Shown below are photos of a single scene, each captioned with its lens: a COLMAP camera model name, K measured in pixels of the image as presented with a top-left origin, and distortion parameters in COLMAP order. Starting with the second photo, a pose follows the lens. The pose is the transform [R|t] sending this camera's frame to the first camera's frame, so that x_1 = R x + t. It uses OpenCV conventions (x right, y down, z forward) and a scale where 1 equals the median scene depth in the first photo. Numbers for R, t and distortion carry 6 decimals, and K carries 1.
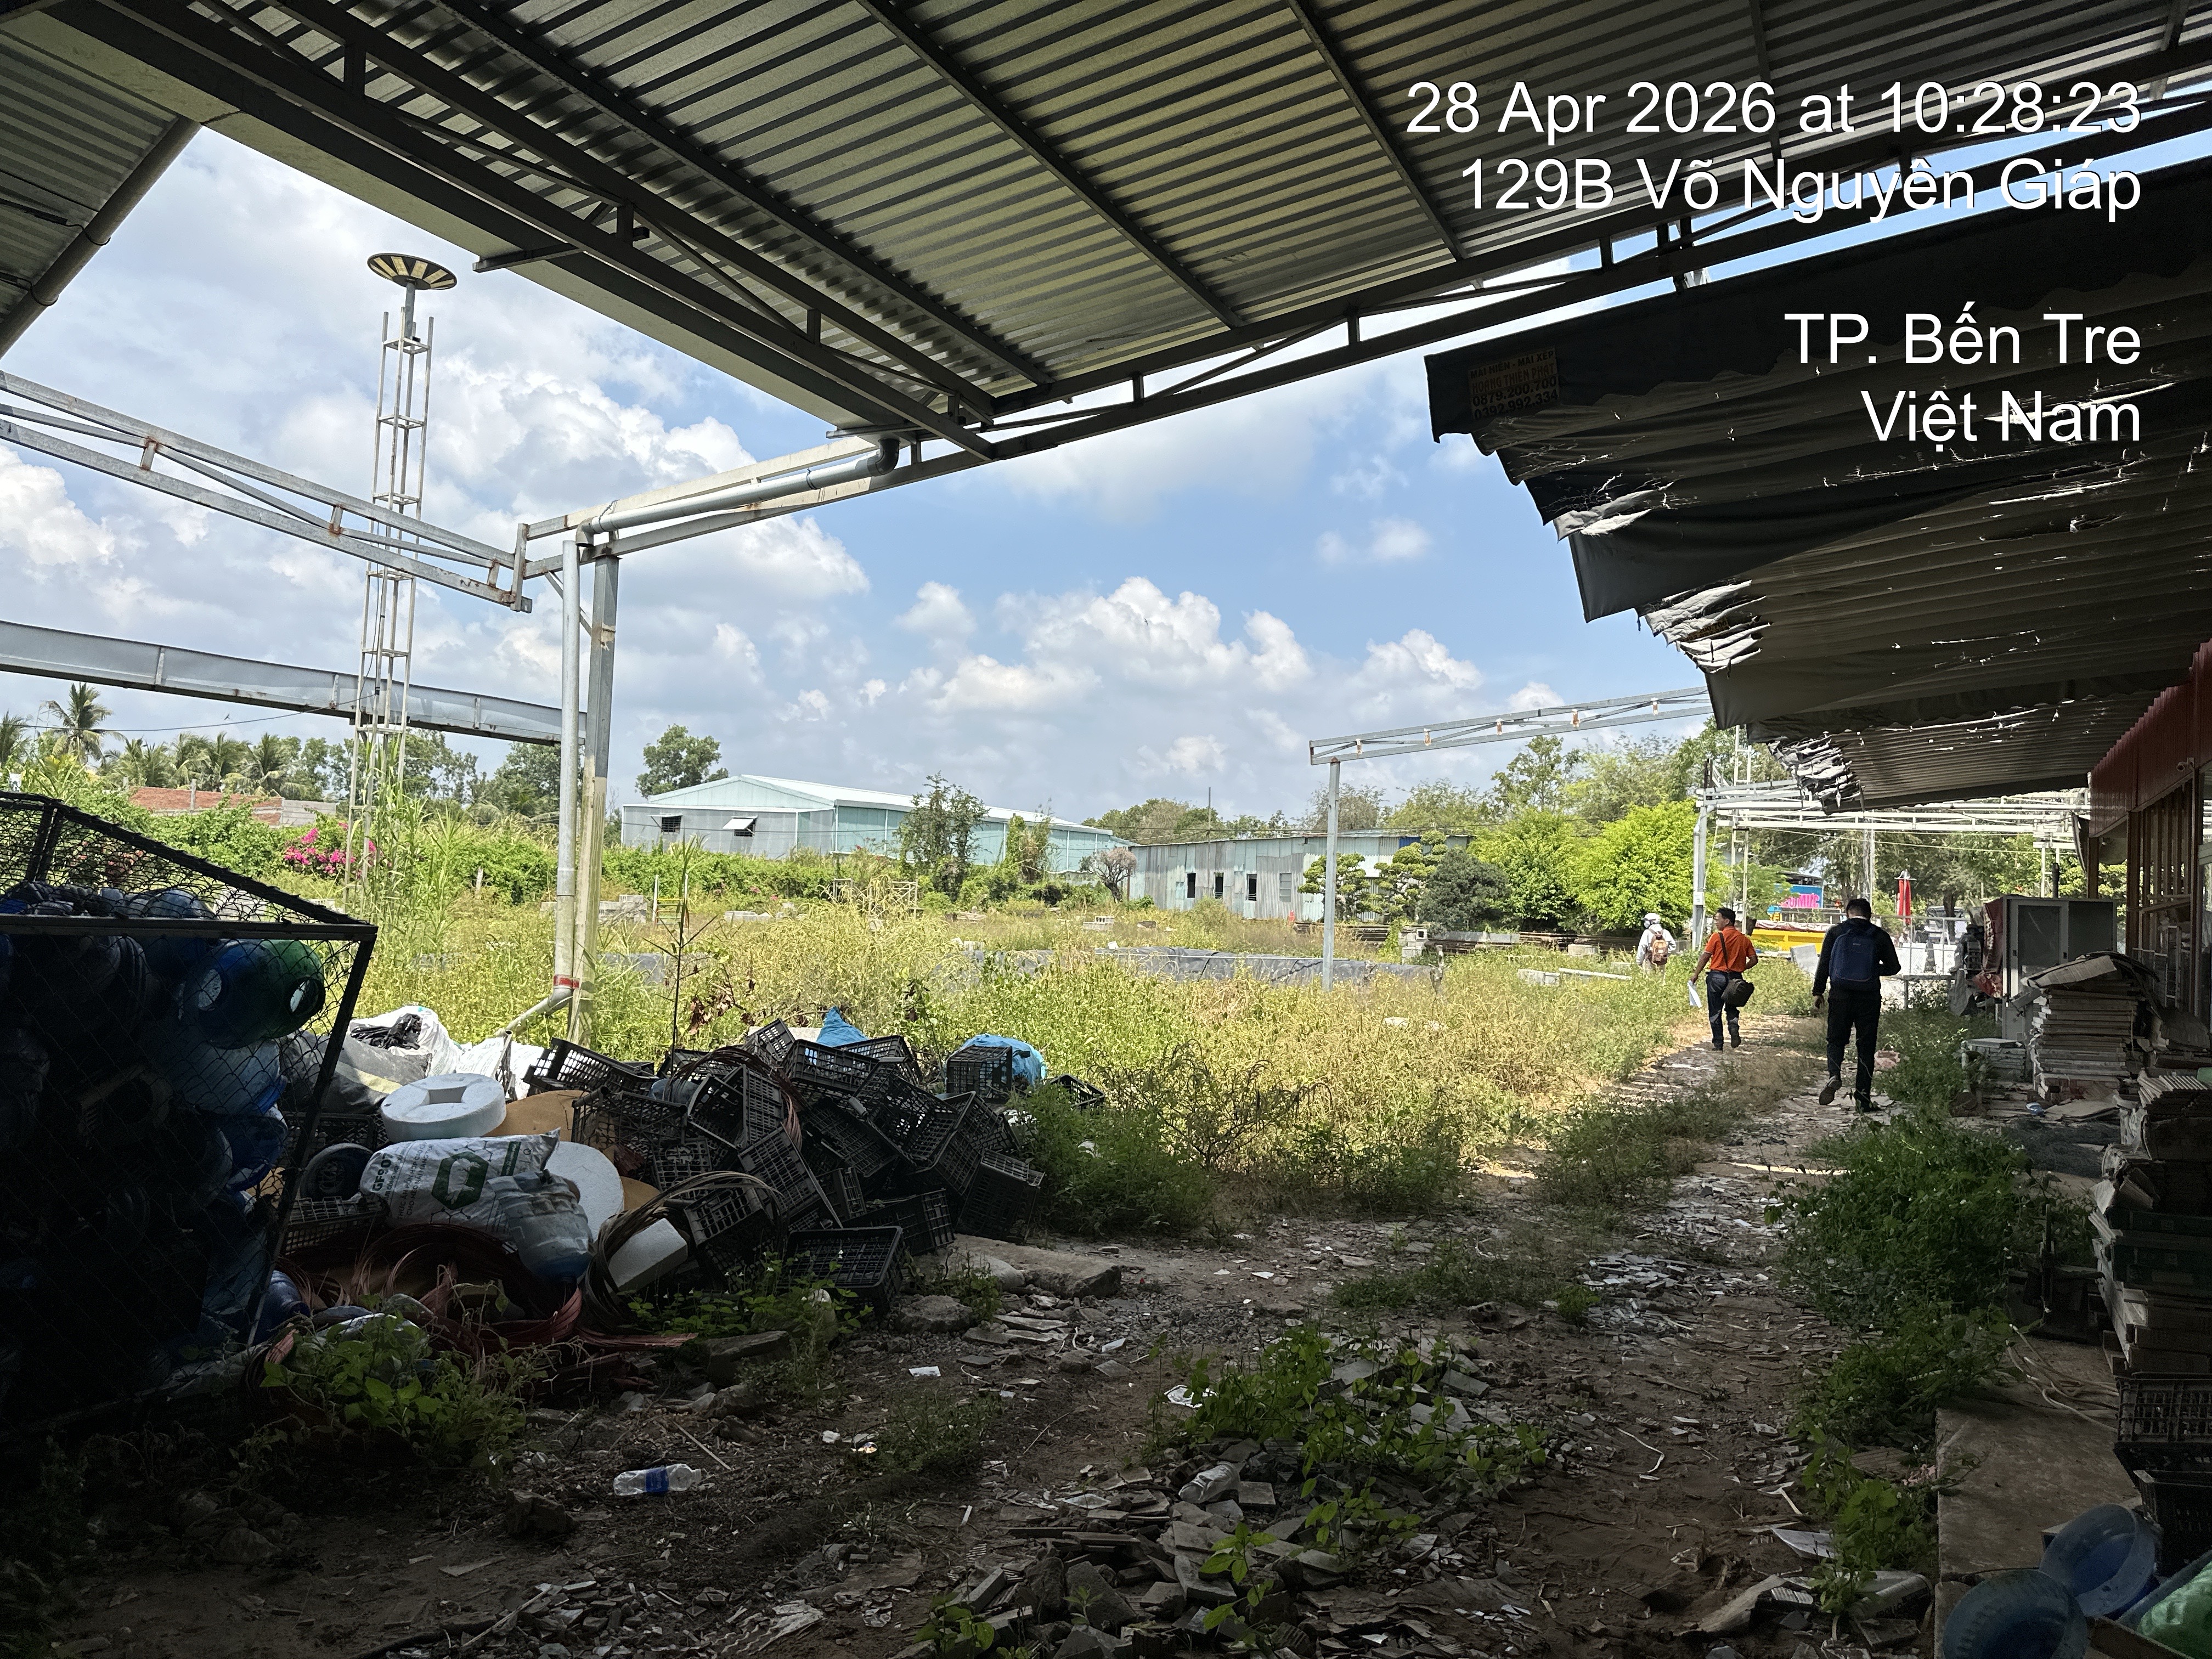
lens RADIAL K [[1415.2, 0, 1112.1], [0, 1415.2, 830.1], [0, 0, 1]] dist [0.124391, -0.188133]
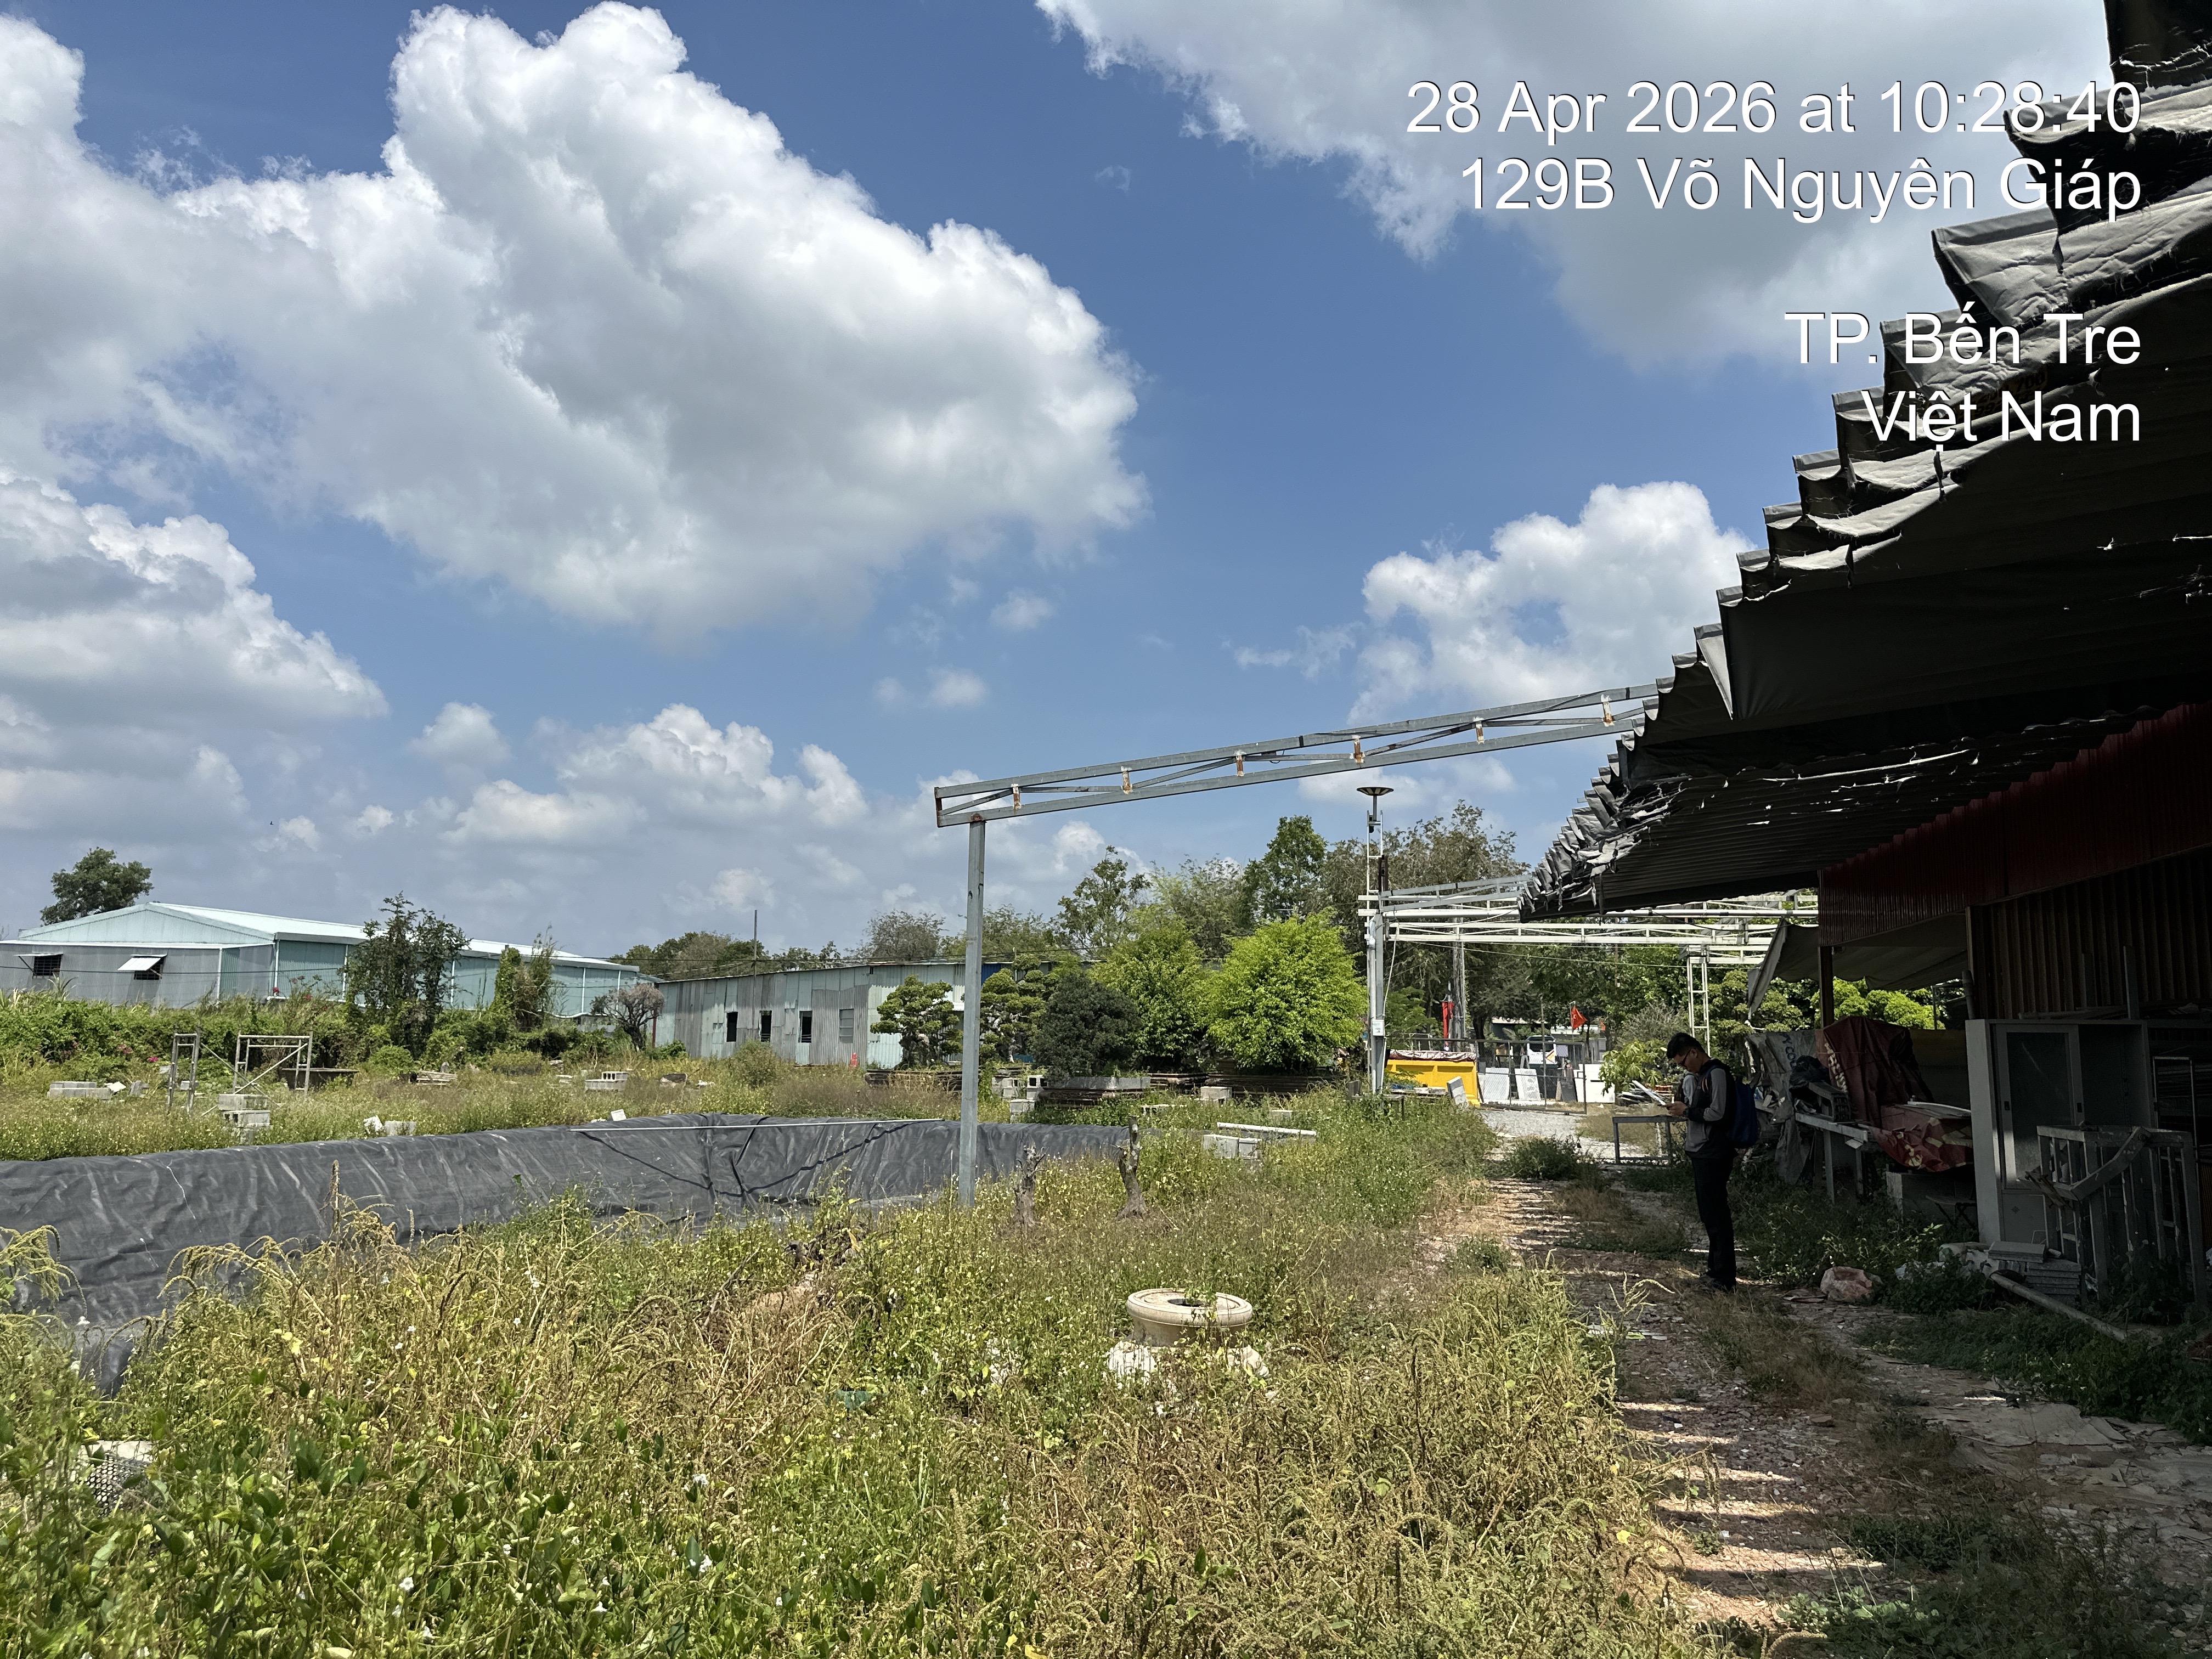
lens RADIAL K [[1415.2, 0, 1112.1], [0, 1415.2, 830.1], [0, 0, 1]] dist [0.124391, -0.188133]
pose [[0.951074, 0.015713, 0.308562, 0.006347], [0.013340, 0.995686, -0.091821, 0.003209], [-0.308674, 0.091445, 0.946762, 0.105193]]
